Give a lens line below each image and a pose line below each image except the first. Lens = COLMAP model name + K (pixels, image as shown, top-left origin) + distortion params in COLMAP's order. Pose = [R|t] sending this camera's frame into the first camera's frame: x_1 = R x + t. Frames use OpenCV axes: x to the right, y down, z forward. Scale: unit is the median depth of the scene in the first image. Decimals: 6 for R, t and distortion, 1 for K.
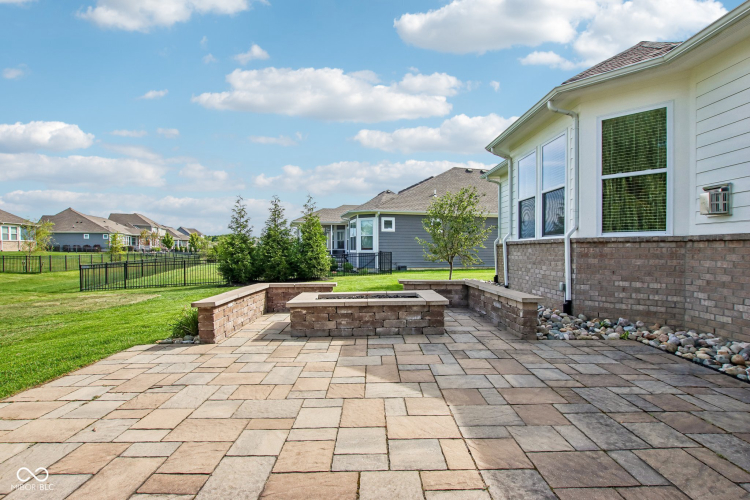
lens RADIAL K [[349.8, 0, 373.0], [0, 349.8, 256.4], [0, 0, 1]] dist [-0.027629, 0.002008]
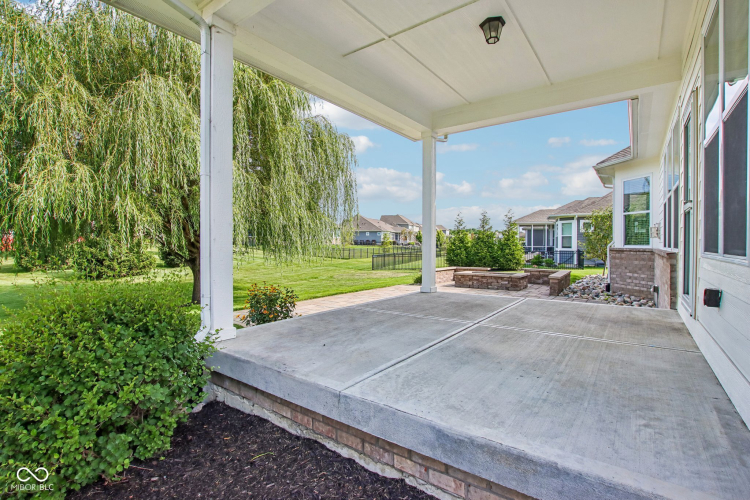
lens RADIAL K [[349.8, 0, 379.3], [0, 349.8, 247.3], [0, 0, 1]] dist [-0.027629, 0.002008]
pose [[0.794750, 0.012932, -0.606799, 0.256012], [-0.017457, 0.999846, -0.001557, -0.011779], [0.606686, 0.011830, 0.794854, -0.398999]]
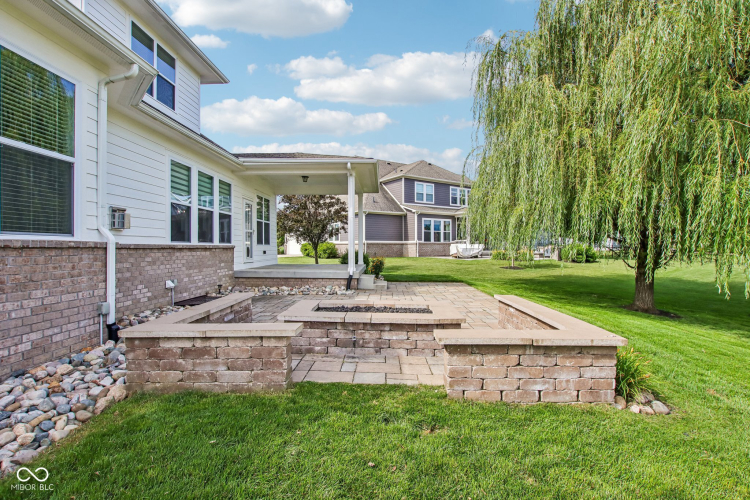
lens RADIAL K [[349.8, 0, 376.8], [0, 349.8, 250.4], [0, 0, 1]] dist [-0.027629, 0.002008]
pose [[-0.999365, -0.000401, 0.035630, -0.015613], [0.000502, 0.999679, 0.025334, -0.018302], [-0.035629, 0.025336, -0.999044, 0.599261]]
